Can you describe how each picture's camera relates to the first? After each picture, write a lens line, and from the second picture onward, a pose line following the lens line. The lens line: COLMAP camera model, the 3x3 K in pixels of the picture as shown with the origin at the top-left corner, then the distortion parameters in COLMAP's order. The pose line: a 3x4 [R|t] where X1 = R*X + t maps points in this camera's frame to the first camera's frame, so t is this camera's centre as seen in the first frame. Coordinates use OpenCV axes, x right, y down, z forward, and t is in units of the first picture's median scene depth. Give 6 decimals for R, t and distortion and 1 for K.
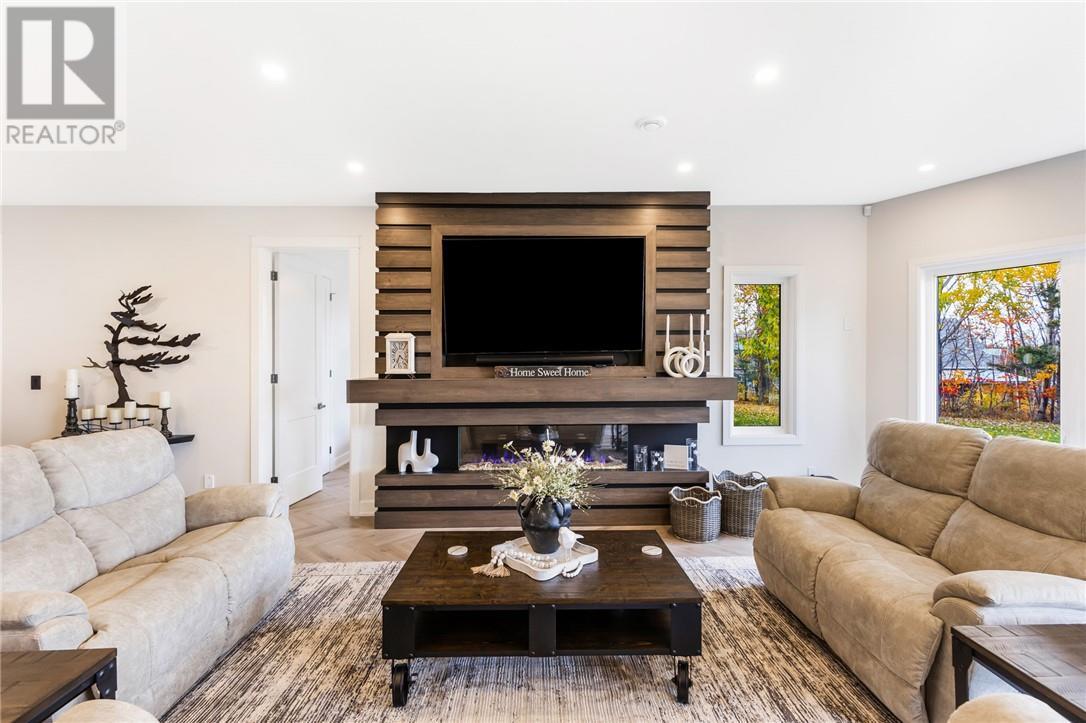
lens RADIAL K [[498.8, 0, 548.5], [0, 498.8, 357.7], [0, 0, 1]] dist [0.003976, -0.000097]
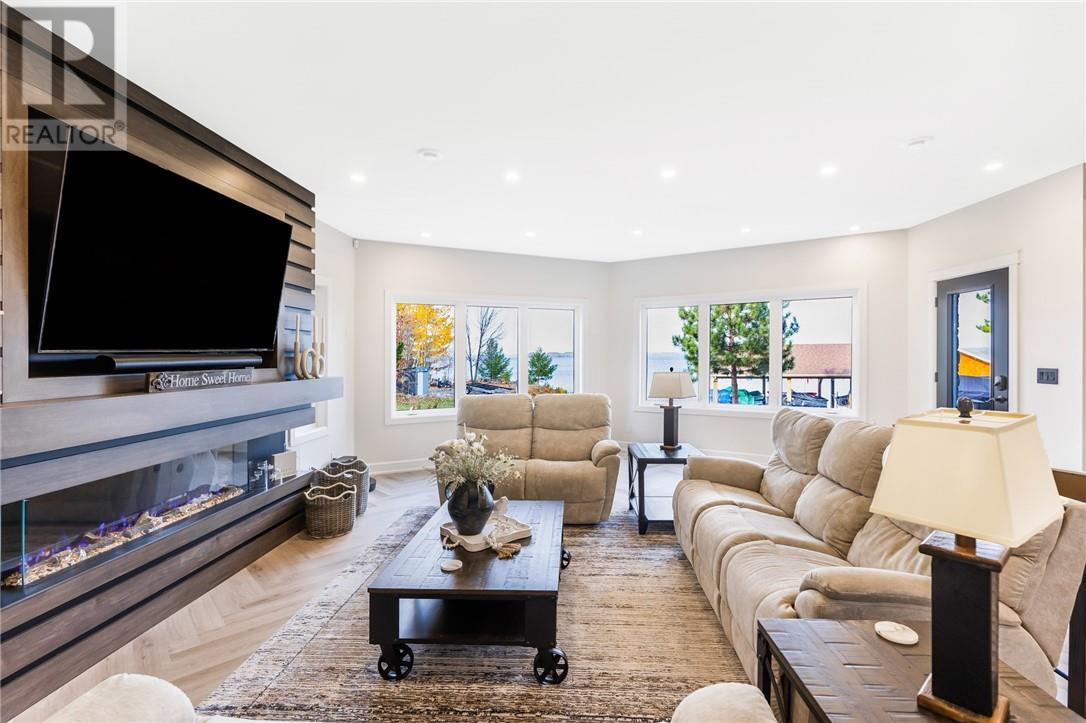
lens RADIAL K [[498.8, 0, 548.5], [0, 498.8, 357.7], [0, 0, 1]] dist [0.003976, -0.000097]
pose [[0.063365, -0.000632, 0.997990, -0.649636], [0.002726, 0.999996, 0.000460, -0.000091], [-0.997987, 0.002691, 0.063367, 0.450601]]
